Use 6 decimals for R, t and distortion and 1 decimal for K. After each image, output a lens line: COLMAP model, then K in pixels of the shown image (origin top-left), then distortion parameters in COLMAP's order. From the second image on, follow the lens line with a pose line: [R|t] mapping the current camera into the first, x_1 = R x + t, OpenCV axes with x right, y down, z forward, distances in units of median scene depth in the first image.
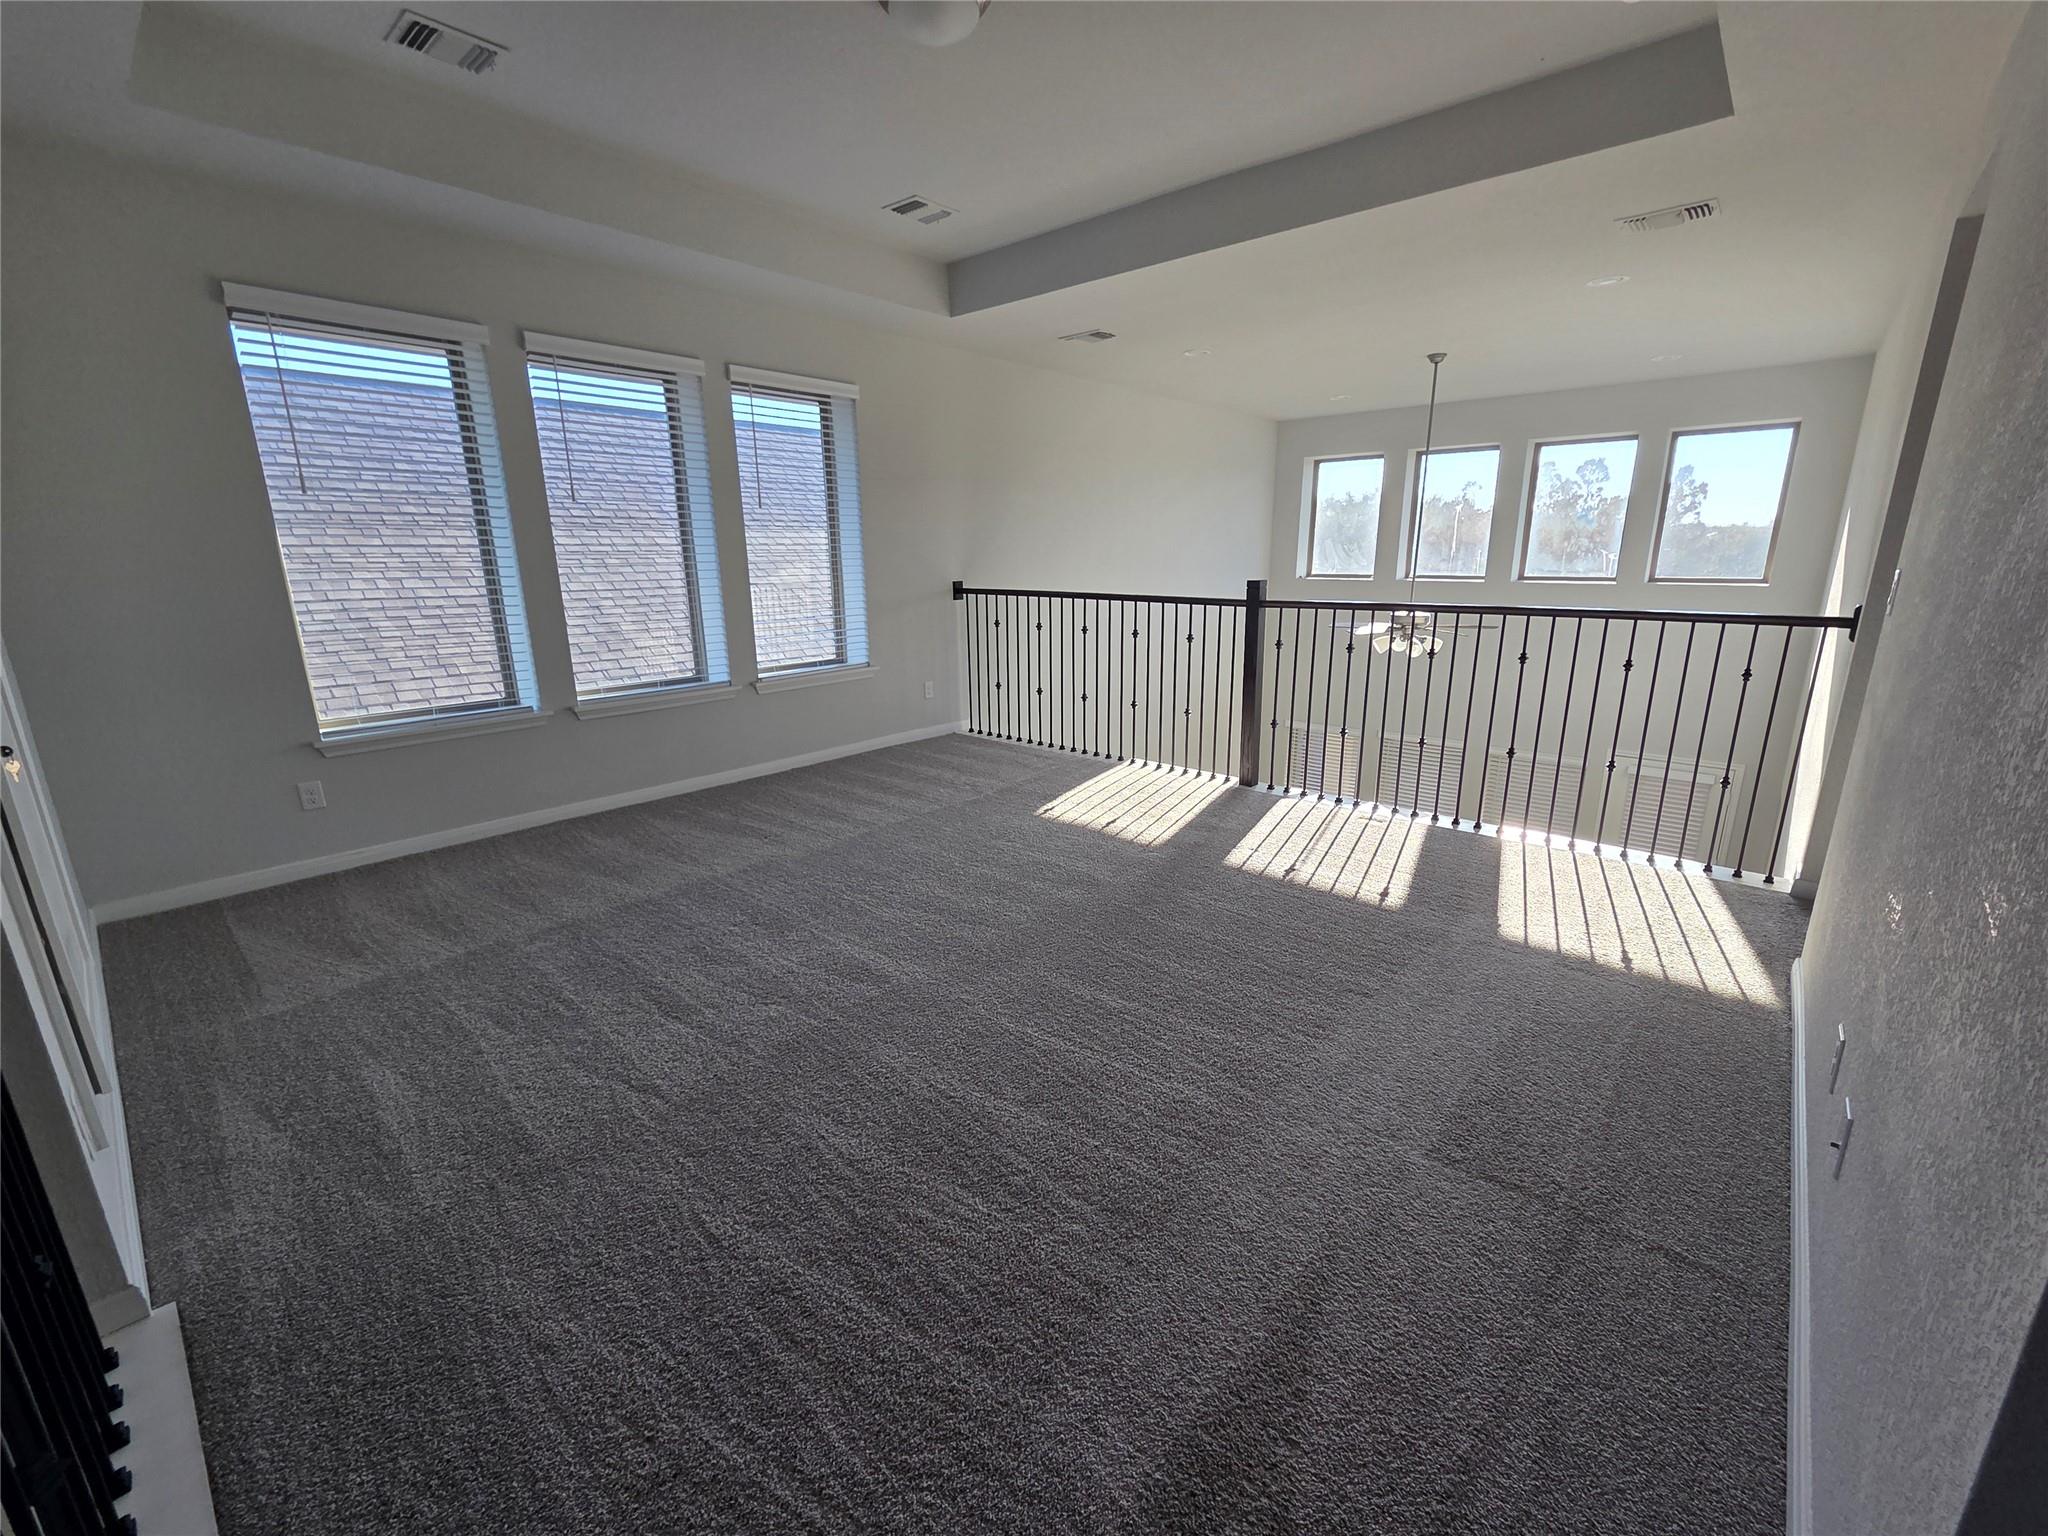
lens RADIAL K [[850.0, 0, 1028.5], [0, 850.0, 760.9], [0, 0, 1]] dist [-0.002176, 0.000164]
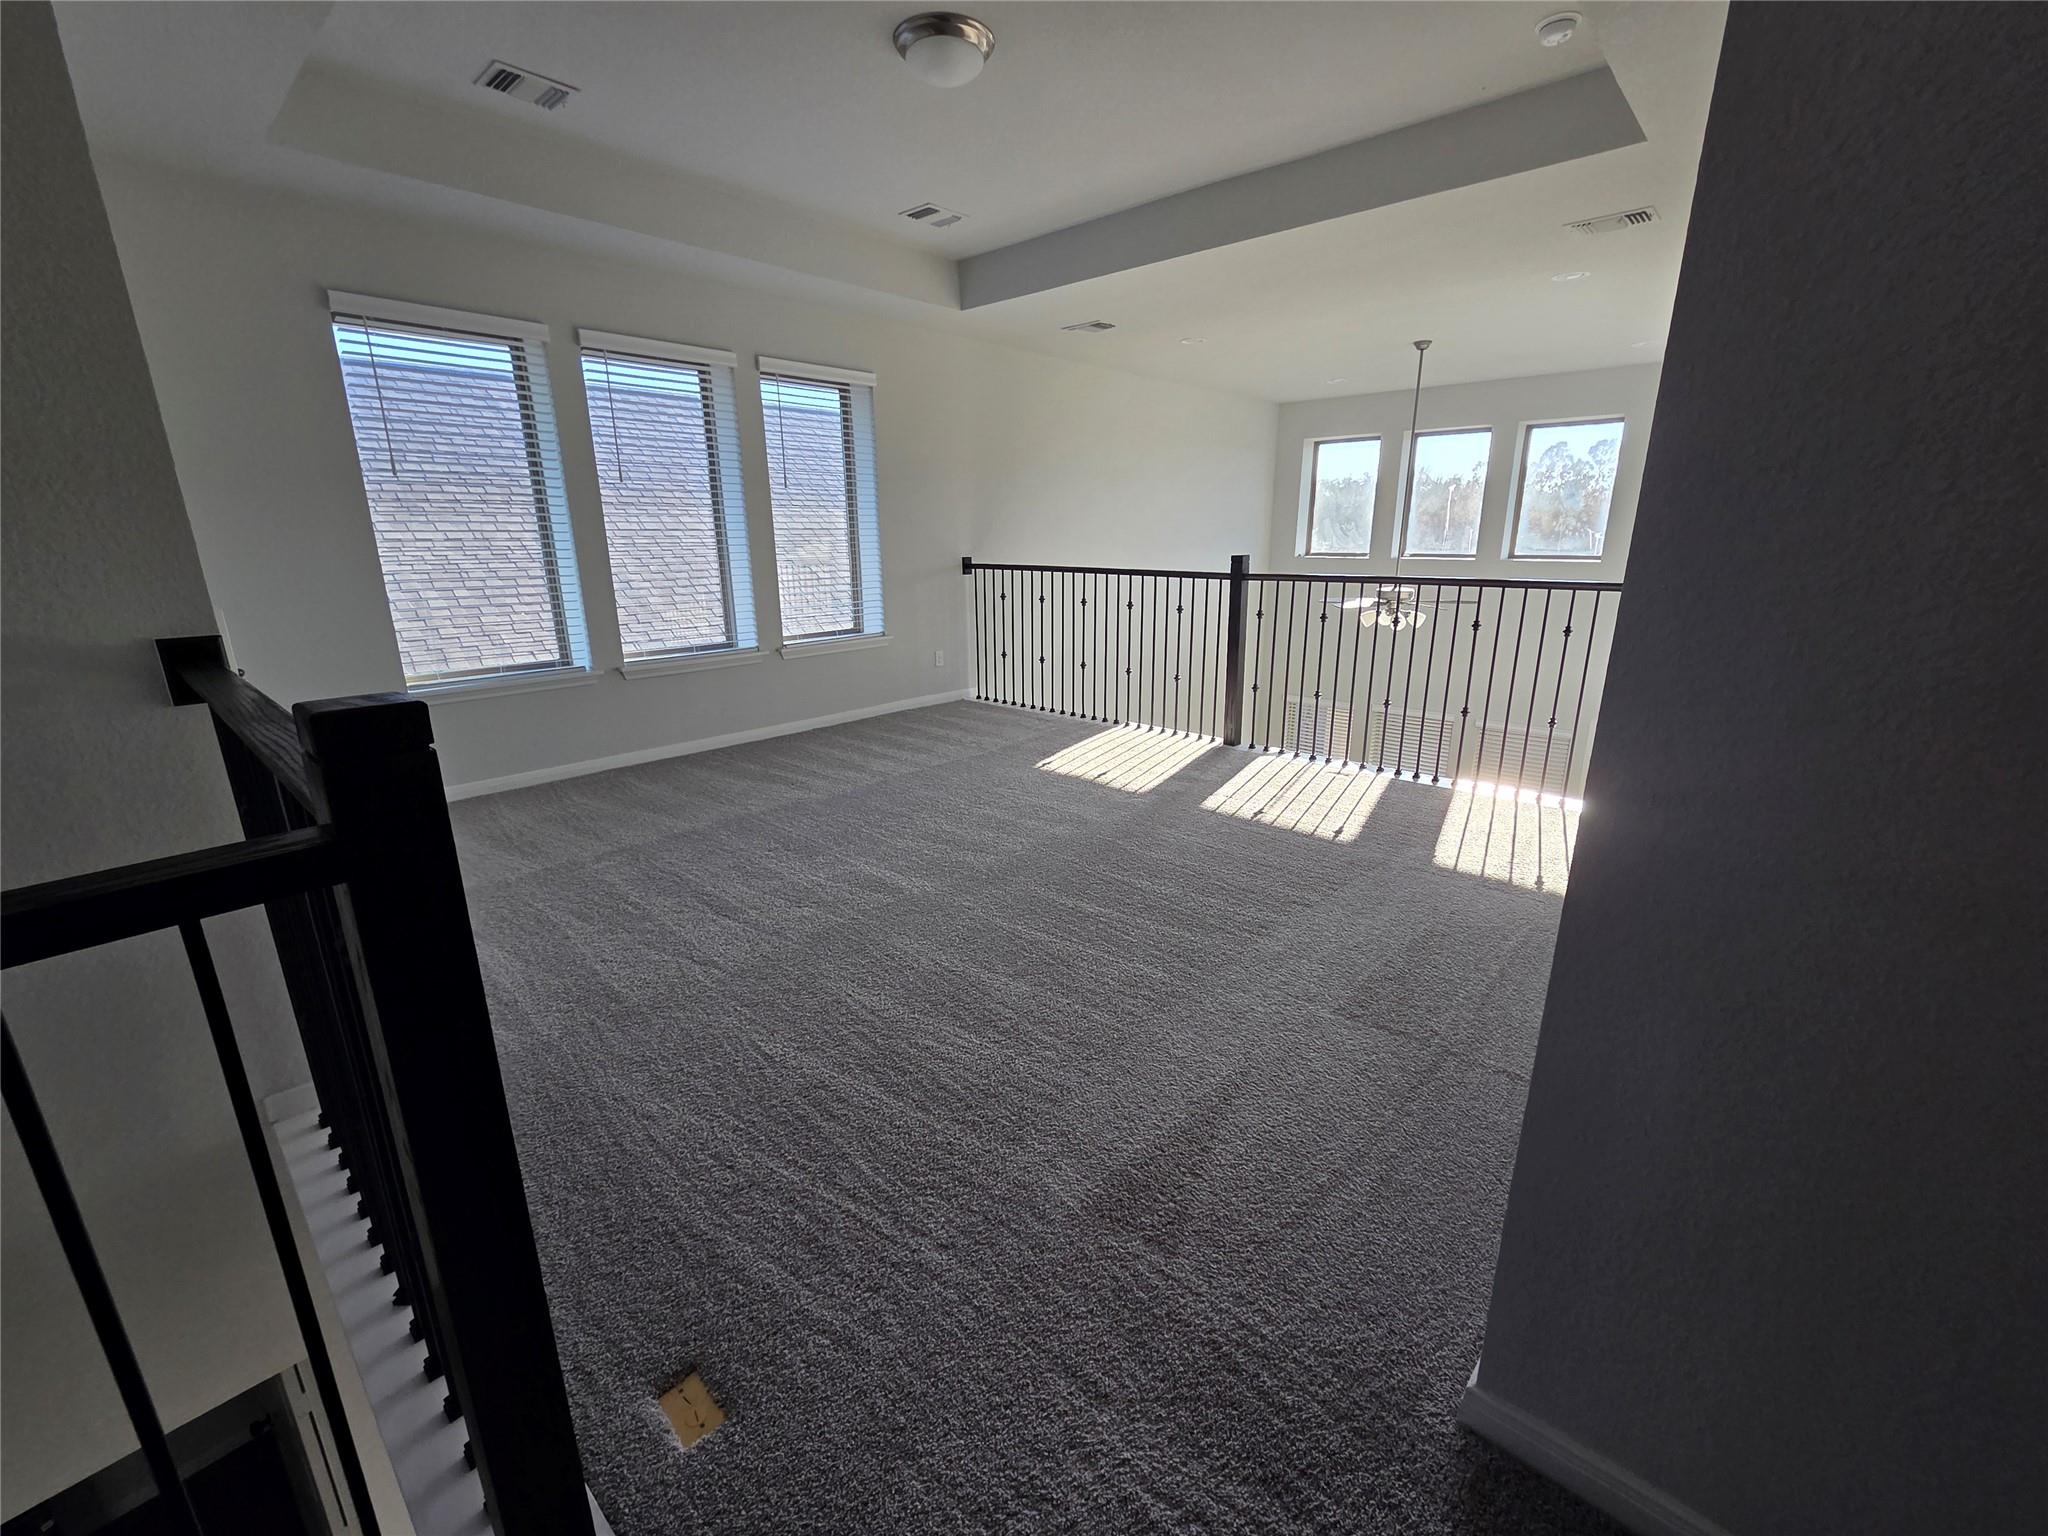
lens RADIAL K [[850.0, 0, 1020.8], [0, 850.0, 758.9], [0, 0, 1]] dist [-0.002176, 0.000164]
pose [[0.999716, 0.007789, -0.022513, 0.017747], [-0.007350, 0.999782, 0.019540, 0.035859], [0.022661, -0.019369, 0.999556, -0.122034]]
